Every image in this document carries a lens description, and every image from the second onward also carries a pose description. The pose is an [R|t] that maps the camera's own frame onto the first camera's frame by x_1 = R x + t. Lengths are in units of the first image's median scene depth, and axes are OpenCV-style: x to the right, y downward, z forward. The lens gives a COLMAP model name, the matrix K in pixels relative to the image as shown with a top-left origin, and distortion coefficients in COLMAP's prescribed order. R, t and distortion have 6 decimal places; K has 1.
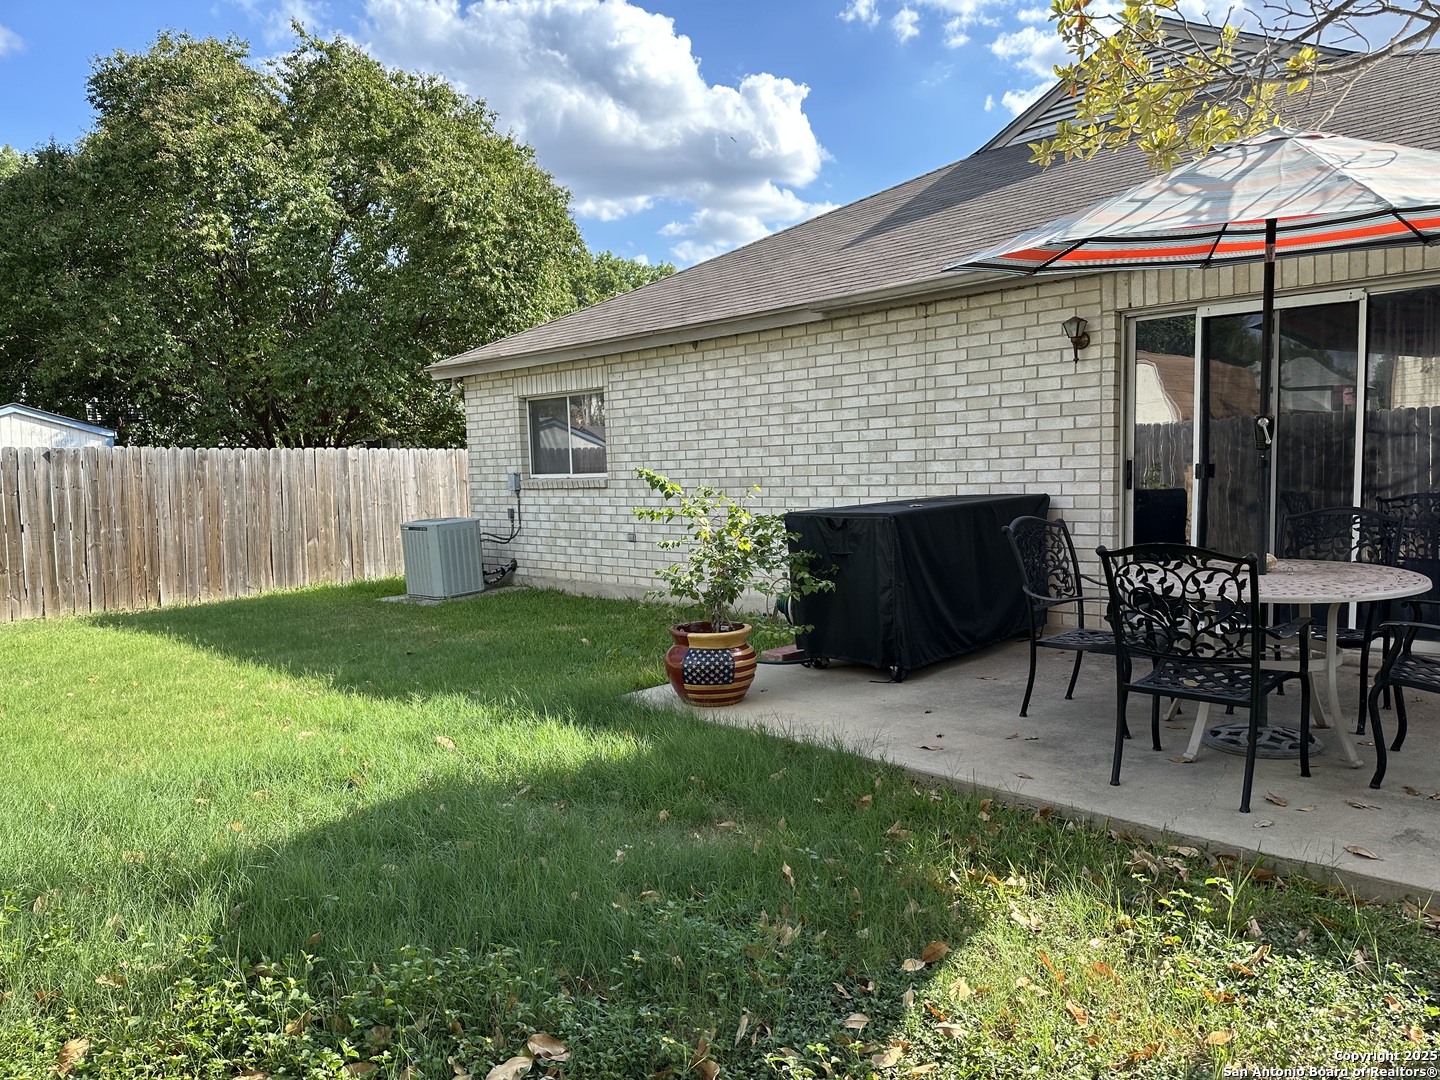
lens RADIAL K [[1019.9, 0, 714.8], [0, 1019.9, 540.7], [0, 0, 1]] dist [0.042868, -0.075066]
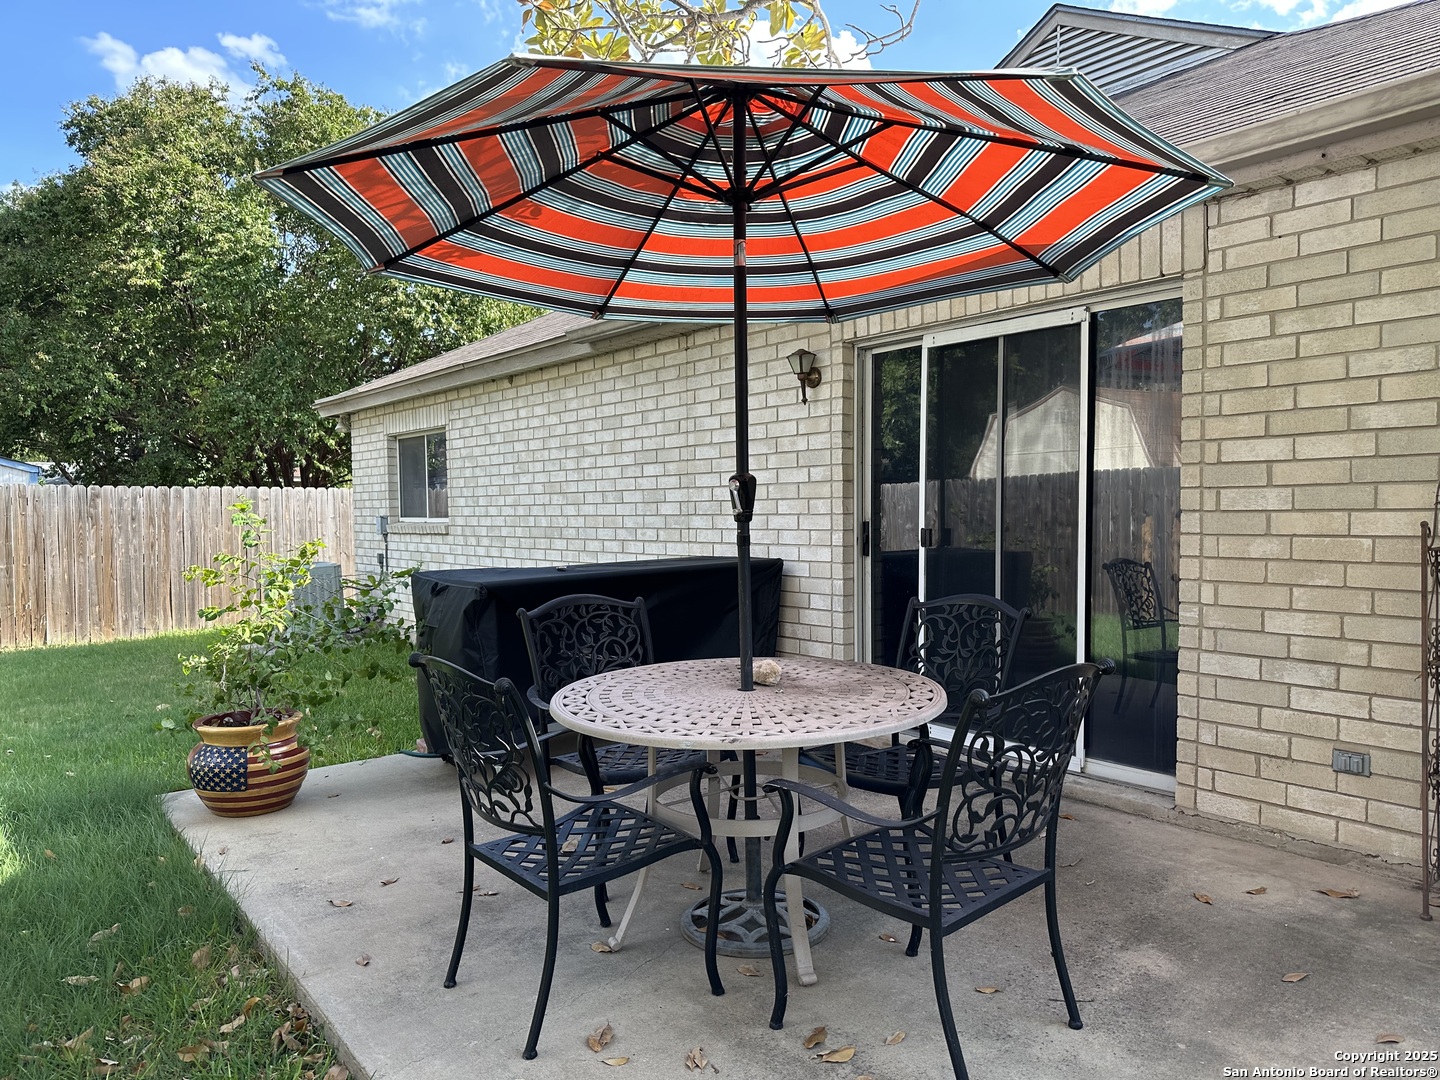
lens RADIAL K [[1019.9, 0, 729.0], [0, 1019.9, 552.5], [0, 0, 1]] dist [0.042868, -0.075066]
pose [[0.993907, 0.018091, -0.108727, 0.283133], [-0.020352, 0.999598, -0.019719, -0.025418], [0.108327, 0.021812, 0.993876, 0.124796]]
